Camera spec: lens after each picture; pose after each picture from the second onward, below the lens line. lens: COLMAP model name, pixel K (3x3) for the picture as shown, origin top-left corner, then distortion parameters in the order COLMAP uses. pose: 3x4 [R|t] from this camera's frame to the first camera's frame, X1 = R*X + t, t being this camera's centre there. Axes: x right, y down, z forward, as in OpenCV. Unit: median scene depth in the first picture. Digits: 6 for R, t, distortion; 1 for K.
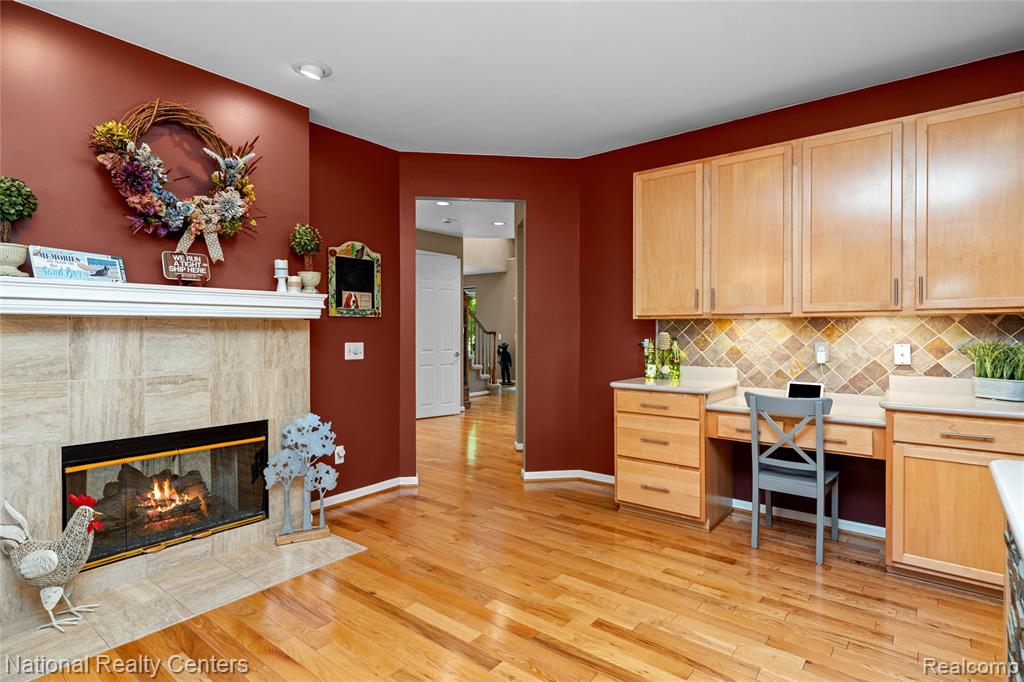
lens RADIAL K [[517.6, 0, 513.9], [0, 517.6, 335.0], [0, 0, 1]] dist [0.004791, 0.000823]
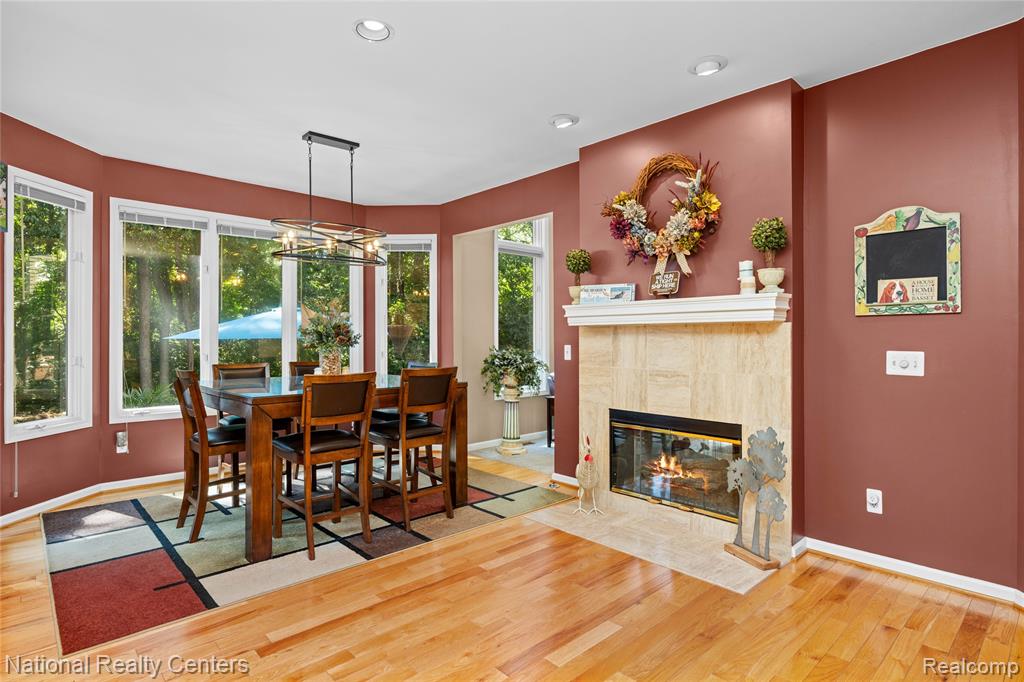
lens RADIAL K [[544.4, 0, 512.1], [0, 544.4, 335.3], [0, 0, 1]] dist [0.017486, -0.000109]
pose [[-0.144318, -0.000418, -0.989531, 0.639245], [-0.006521, 0.999979, 0.000529, -0.004835], [0.989510, 0.006529, -0.144318, 0.740963]]
